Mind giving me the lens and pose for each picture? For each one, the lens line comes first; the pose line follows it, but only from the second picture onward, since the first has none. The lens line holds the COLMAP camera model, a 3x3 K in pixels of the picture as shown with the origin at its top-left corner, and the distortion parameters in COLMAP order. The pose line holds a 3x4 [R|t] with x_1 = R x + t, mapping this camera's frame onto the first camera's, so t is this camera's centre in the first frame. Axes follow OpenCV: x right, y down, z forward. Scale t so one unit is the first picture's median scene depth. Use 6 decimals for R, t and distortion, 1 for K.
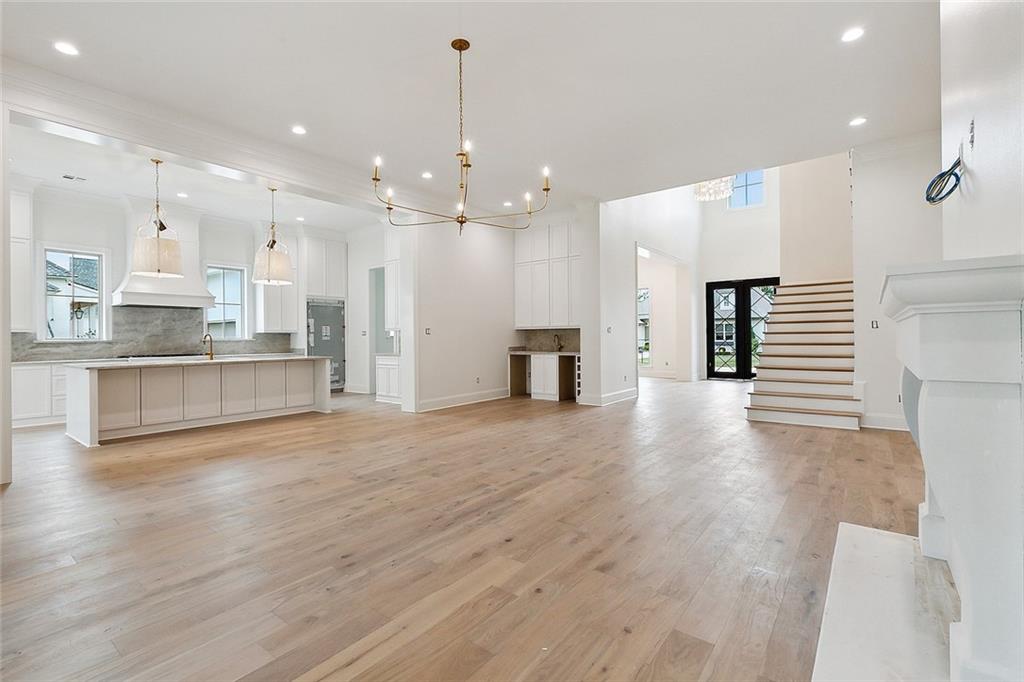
lens RADIAL K [[464.6, 0, 509.2], [0, 464.6, 340.4], [0, 0, 1]] dist [-0.002390, 0.000667]
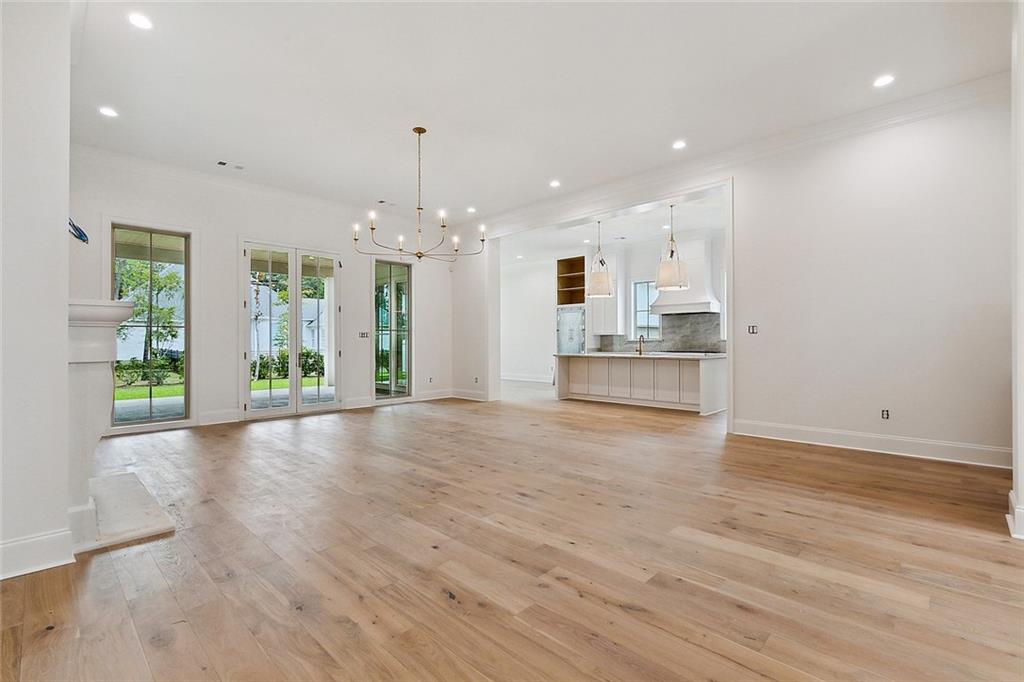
lens RADIAL K [[464.6, 0, 510.6], [0, 464.6, 338.4], [0, 0, 1]] dist [-0.002390, 0.000667]
pose [[-0.095370, 0.003522, -0.995436, 0.606166], [-0.000762, 0.999993, 0.003611, -0.008669], [0.995442, 0.001103, -0.095367, 0.668680]]
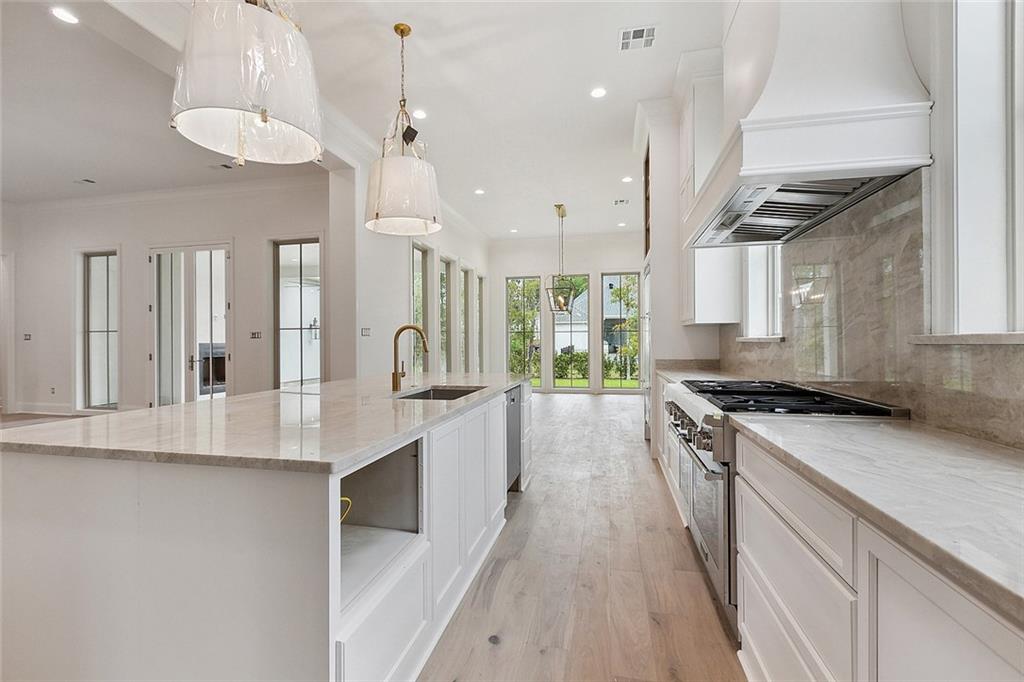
lens RADIAL K [[464.6, 0, 515.3], [0, 464.6, 339.0], [0, 0, 1]] dist [-0.002390, 0.000667]
pose [[-0.899908, 0.014261, -0.435846, -0.493119], [0.013015, 0.999898, 0.005843, -0.003474], [0.435885, -0.000414, -0.900002, 1.234310]]
